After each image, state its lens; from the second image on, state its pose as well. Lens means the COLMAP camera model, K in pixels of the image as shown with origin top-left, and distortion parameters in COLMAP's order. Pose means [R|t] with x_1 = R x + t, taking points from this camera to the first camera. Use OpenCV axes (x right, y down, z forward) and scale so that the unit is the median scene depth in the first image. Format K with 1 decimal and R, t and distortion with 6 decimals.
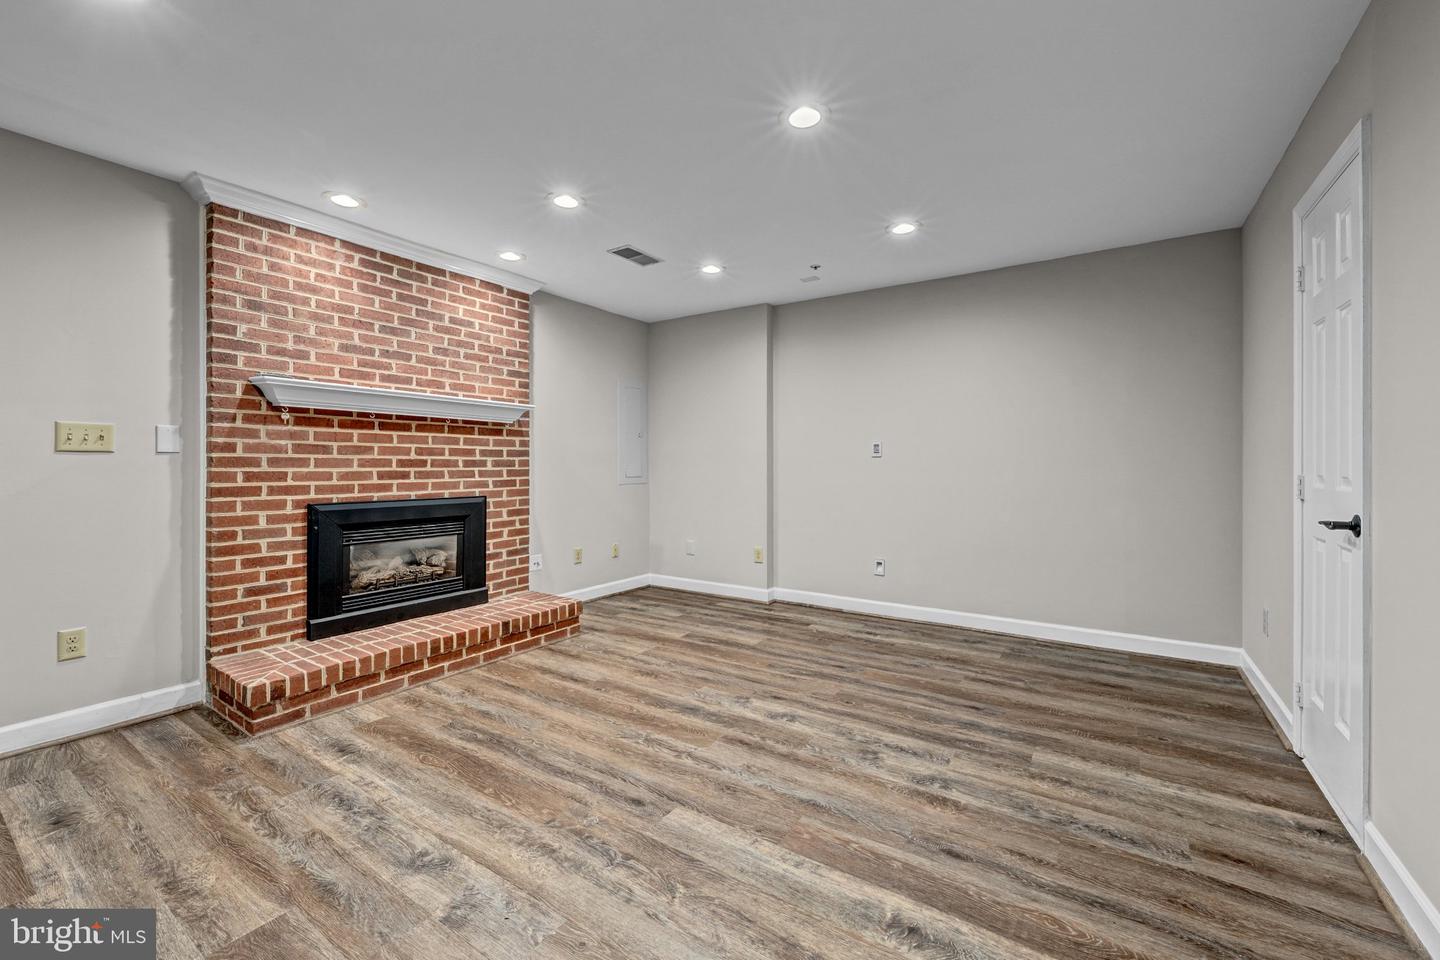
lens RADIAL K [[586.3, 0, 722.1], [0, 586.3, 468.7], [0, 0, 1]] dist [-0.000044, -0.000004]
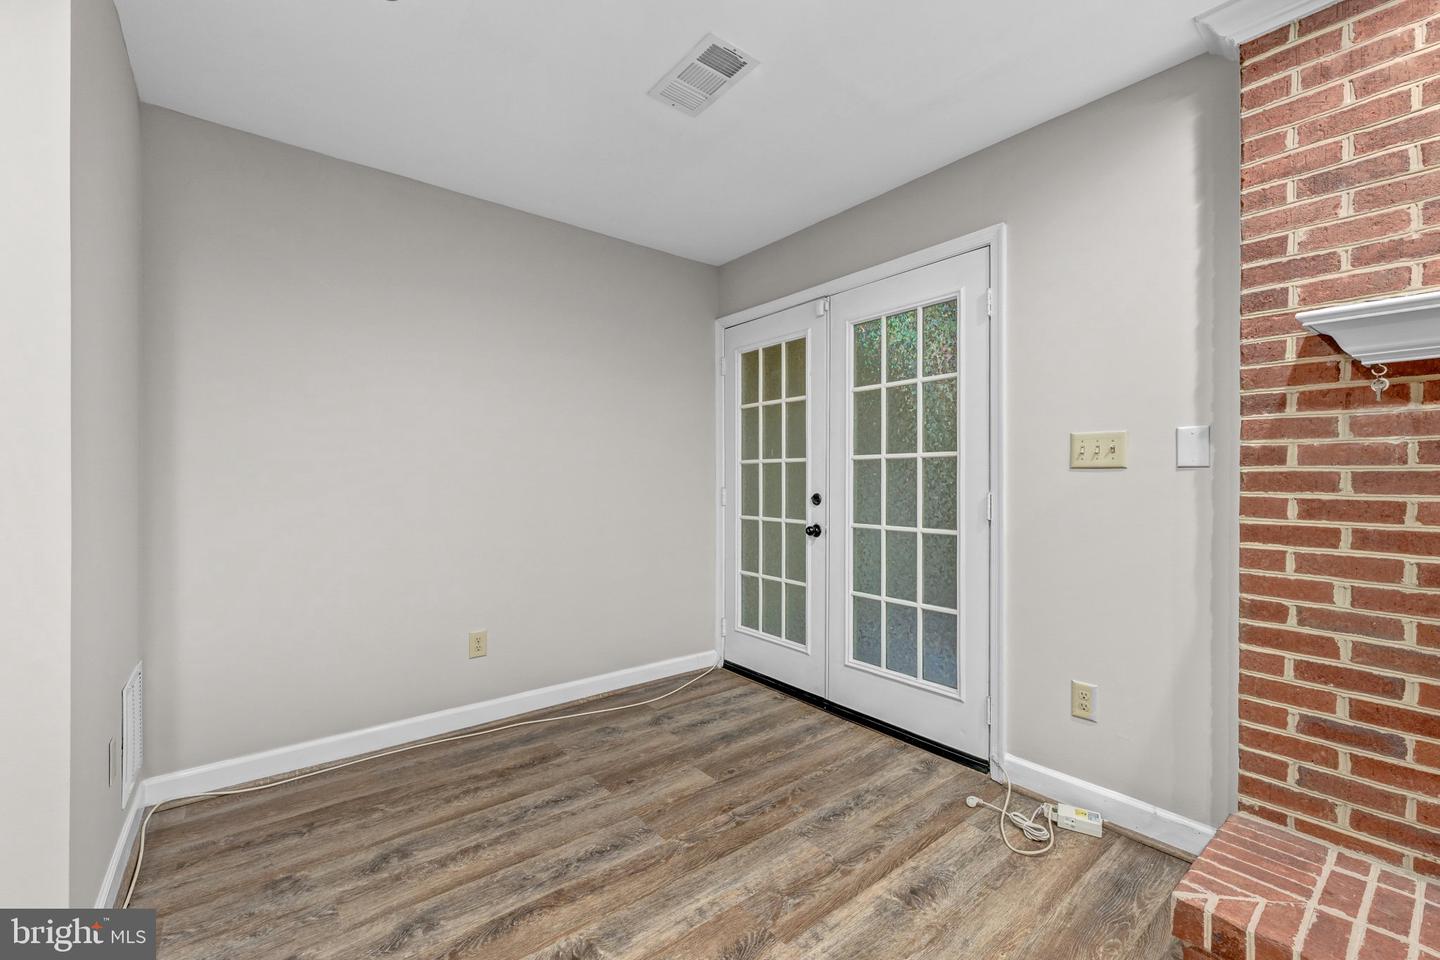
lens RADIAL K [[598.0, 0, 722.1], [0, 598.0, 475.4], [0, 0, 1]] dist [-0.000331, 0.000085]
pose [[-0.308560, -0.003551, -0.951198, -0.126713], [-0.008645, 0.999962, -0.000929, -0.011982], [0.951166, 0.007936, -0.308579, 0.665139]]
